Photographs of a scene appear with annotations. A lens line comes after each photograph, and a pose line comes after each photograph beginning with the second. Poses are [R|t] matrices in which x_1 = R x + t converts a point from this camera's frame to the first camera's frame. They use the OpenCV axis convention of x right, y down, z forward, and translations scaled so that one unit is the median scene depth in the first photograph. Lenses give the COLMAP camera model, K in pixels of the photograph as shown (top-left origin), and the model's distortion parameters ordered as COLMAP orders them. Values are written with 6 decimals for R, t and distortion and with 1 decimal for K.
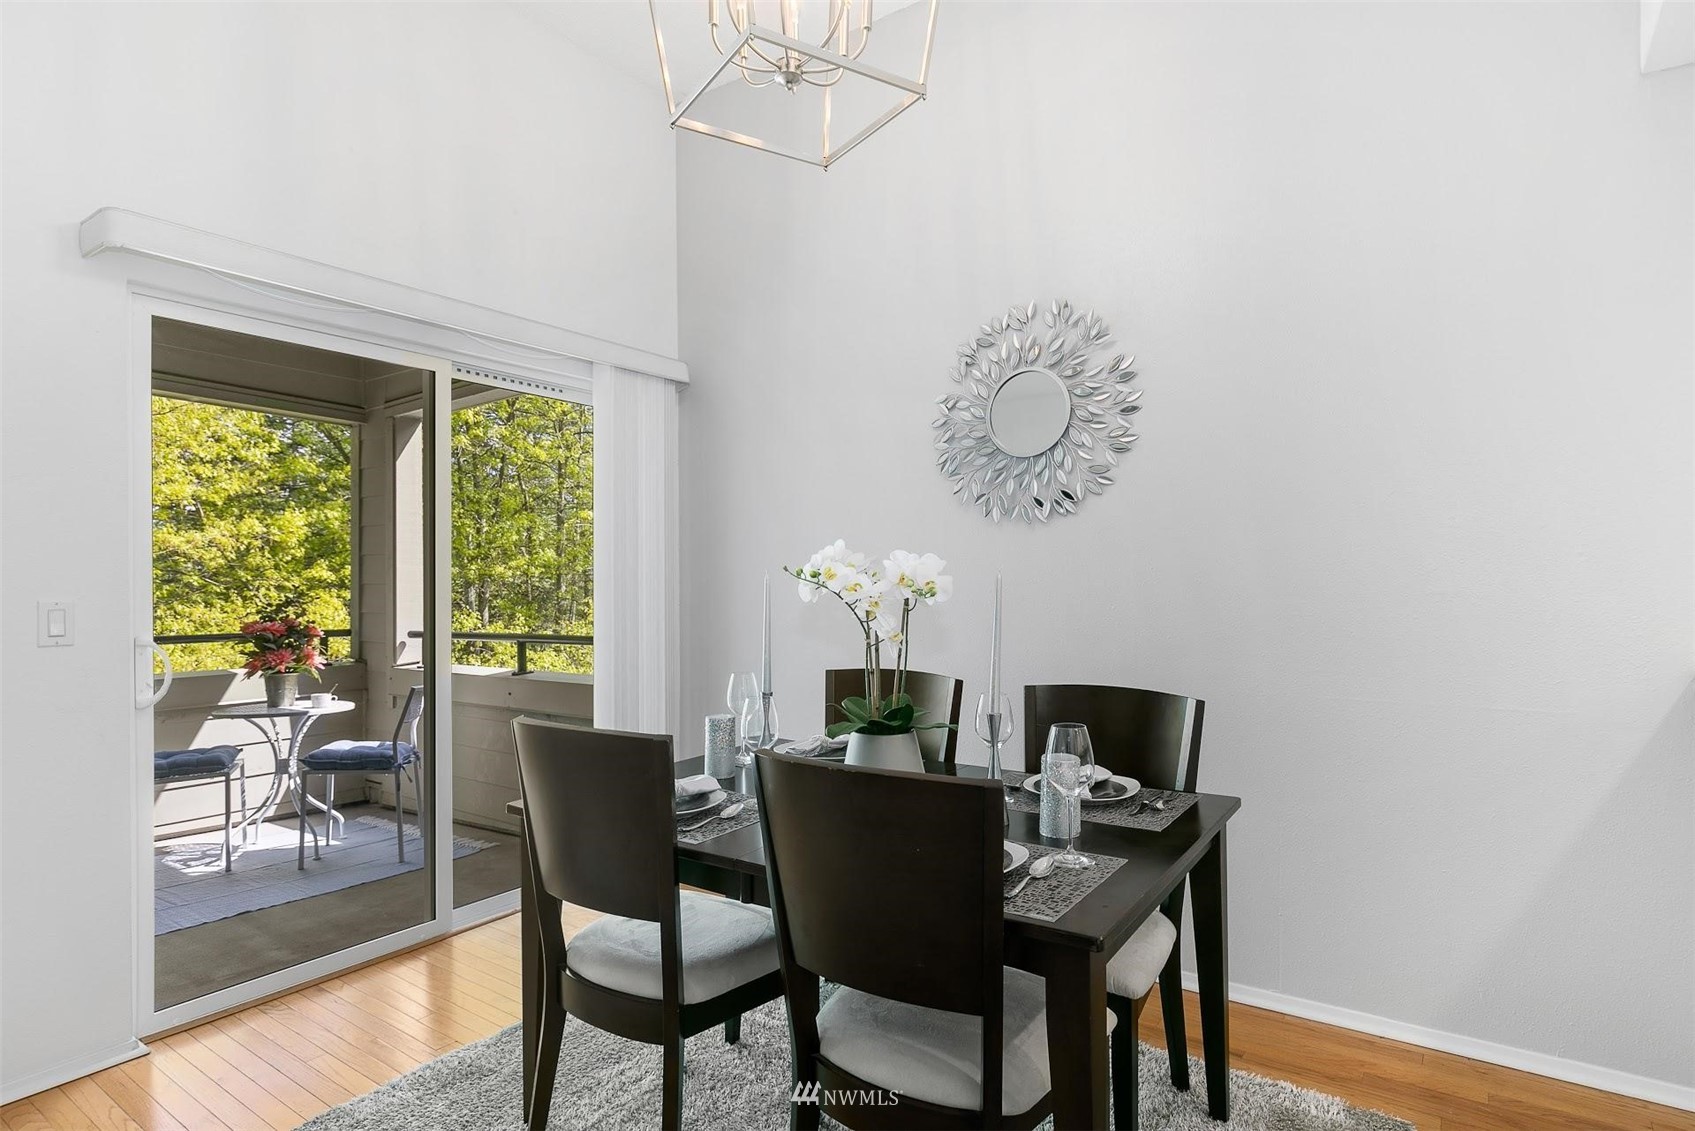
lens RADIAL K [[886.1, 0, 848.9], [0, 886.1, 577.4], [0, 0, 1]] dist [0.003776, 0.000918]
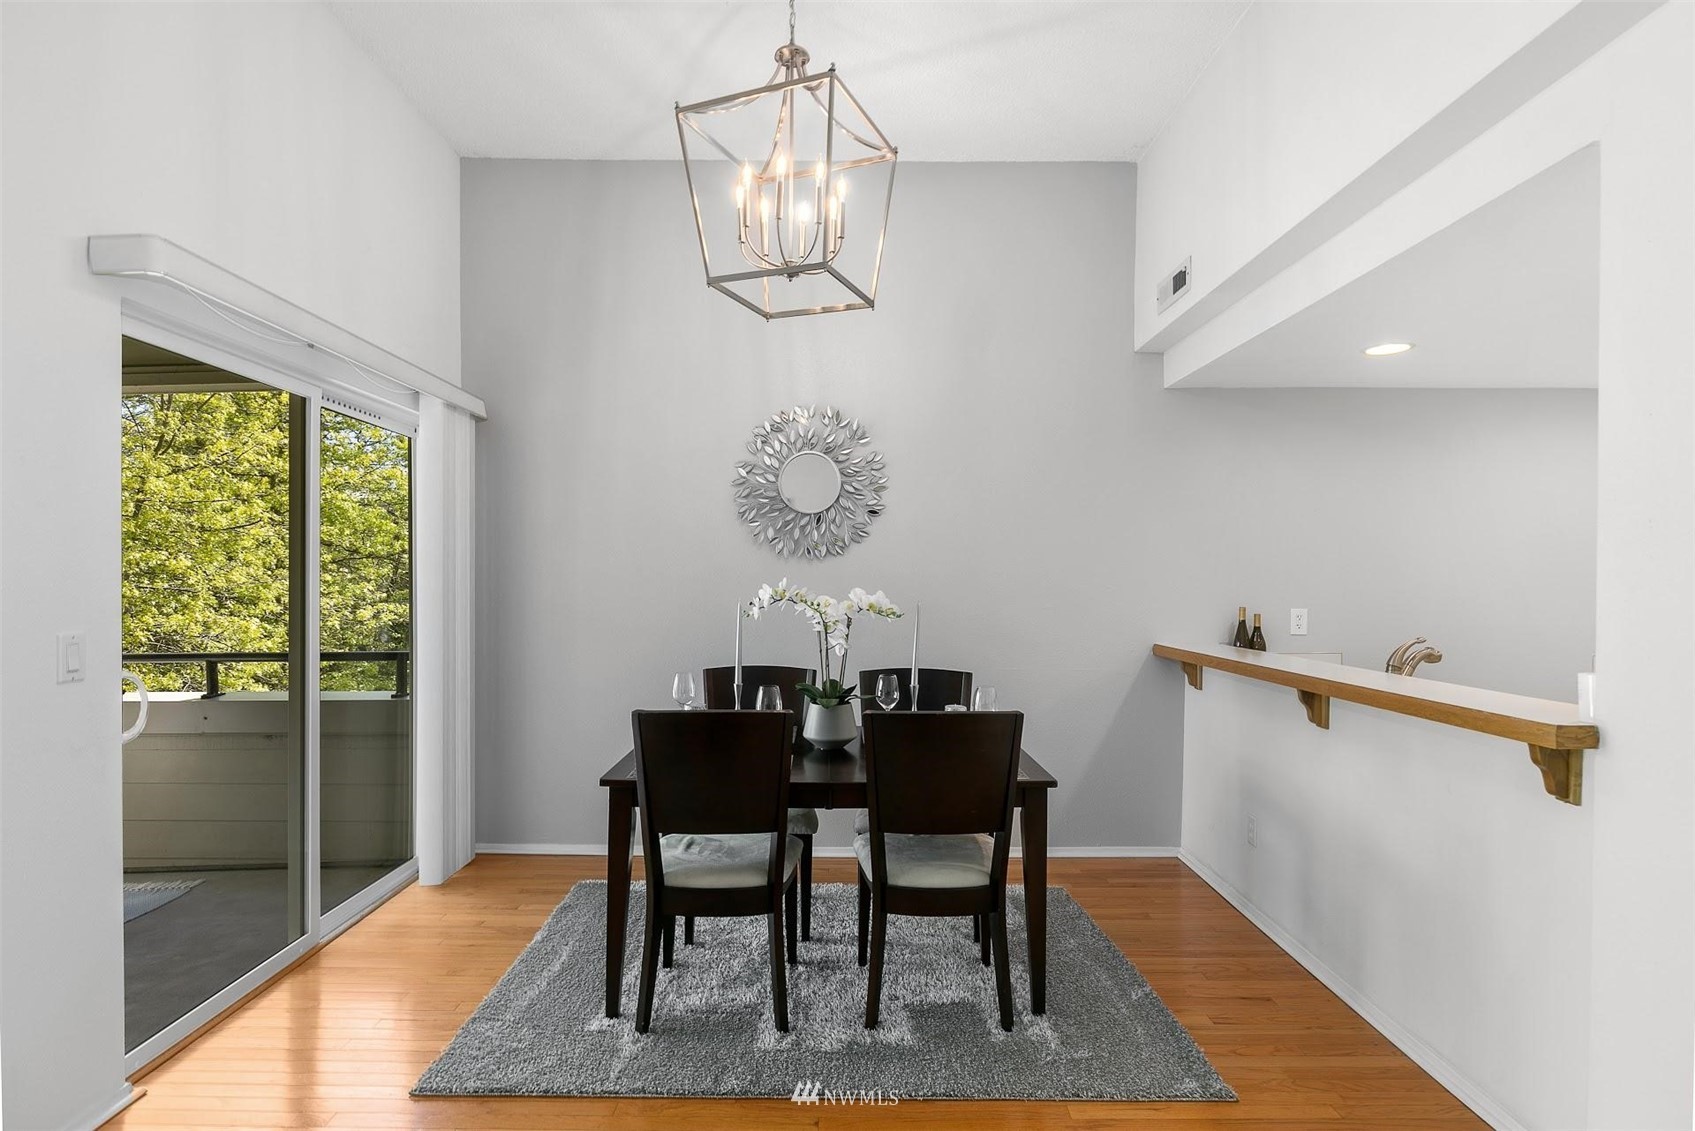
lens RADIAL K [[837.6, 0, 848.5], [0, 837.6, 580.4], [0, 0, 1]] dist [0.000272, -0.000716]
pose [[0.825497, 0.009422, 0.564328, -0.517352], [-0.010683, 0.999942, -0.001068, -0.028458], [-0.564306, -0.005147, 0.825550, -0.152904]]
